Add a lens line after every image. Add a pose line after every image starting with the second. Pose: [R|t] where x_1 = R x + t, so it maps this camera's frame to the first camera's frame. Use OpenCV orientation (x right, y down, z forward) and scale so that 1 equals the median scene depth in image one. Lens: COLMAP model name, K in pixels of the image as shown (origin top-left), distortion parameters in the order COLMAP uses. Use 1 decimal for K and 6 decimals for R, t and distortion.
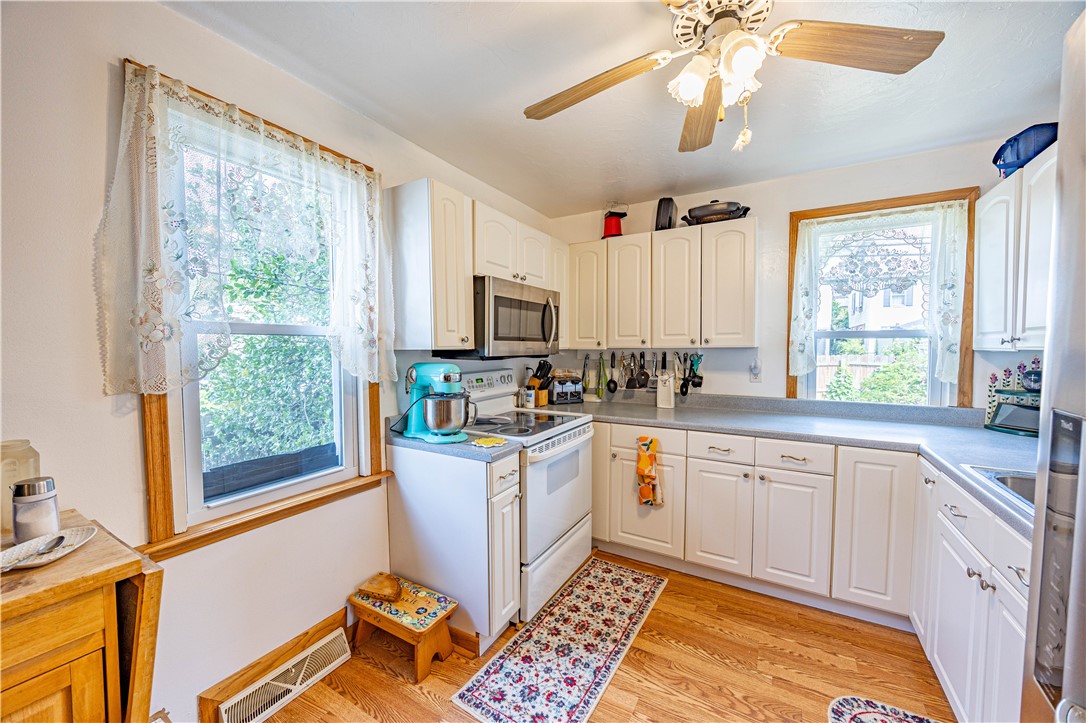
lens RADIAL K [[414.5, 0, 543.2], [0, 414.5, 362.0], [0, 0, 1]] dist [-0.002631, 0.000314]
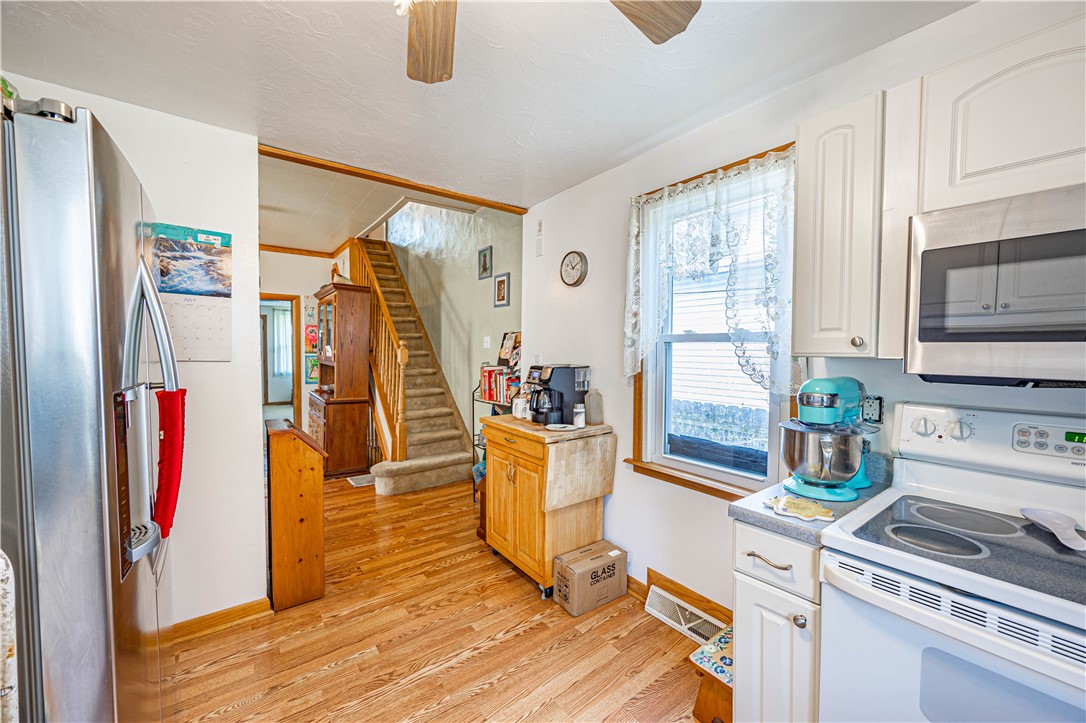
lens RADIAL K [[414.5, 0, 541.8], [0, 414.5, 364.5], [0, 0, 1]] dist [-0.002631, 0.000314]
pose [[-0.382688, 0.031460, -0.923342, 0.590498], [-0.045715, 0.997551, 0.052935, -0.035097], [0.922746, 0.062468, -0.380313, 0.887288]]
